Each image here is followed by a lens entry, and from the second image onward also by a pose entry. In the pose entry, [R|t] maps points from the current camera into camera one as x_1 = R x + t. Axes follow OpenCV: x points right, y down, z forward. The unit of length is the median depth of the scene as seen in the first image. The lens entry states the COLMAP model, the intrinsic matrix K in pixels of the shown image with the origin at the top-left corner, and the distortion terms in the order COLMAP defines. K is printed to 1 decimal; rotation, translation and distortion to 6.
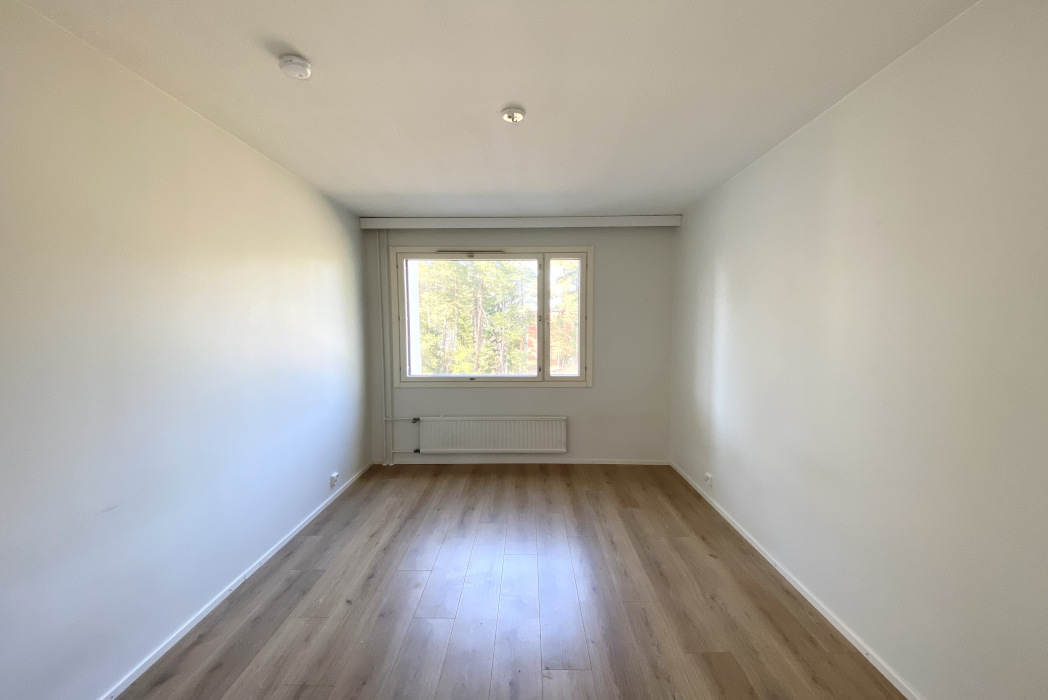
lens RADIAL K [[428.5, 0, 524.0], [0, 428.5, 350.0], [0, 0, 1]] dist [0.069130, -0.046148]
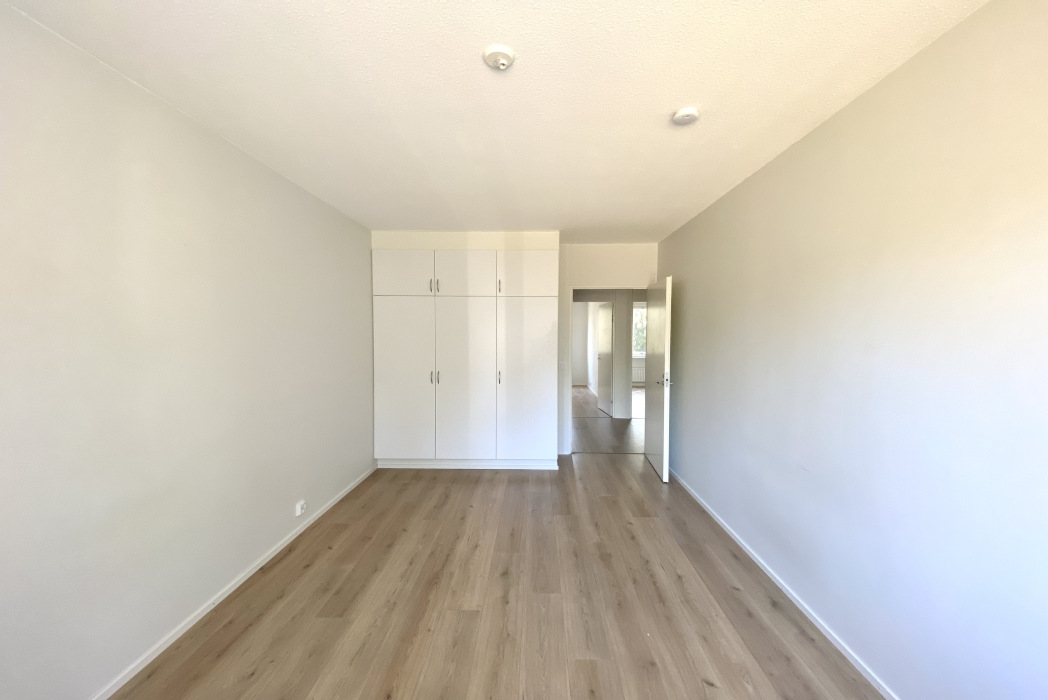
lens RADIAL K [[428.5, 0, 524.0], [0, 428.5, 350.0], [0, 0, 1]] dist [0.069130, -0.046148]
pose [[-0.999841, -0.000849, 0.017788, -0.090936], [0.000930, 0.995006, 0.099809, -0.118024], [-0.017784, 0.099810, -0.994848, 2.002570]]
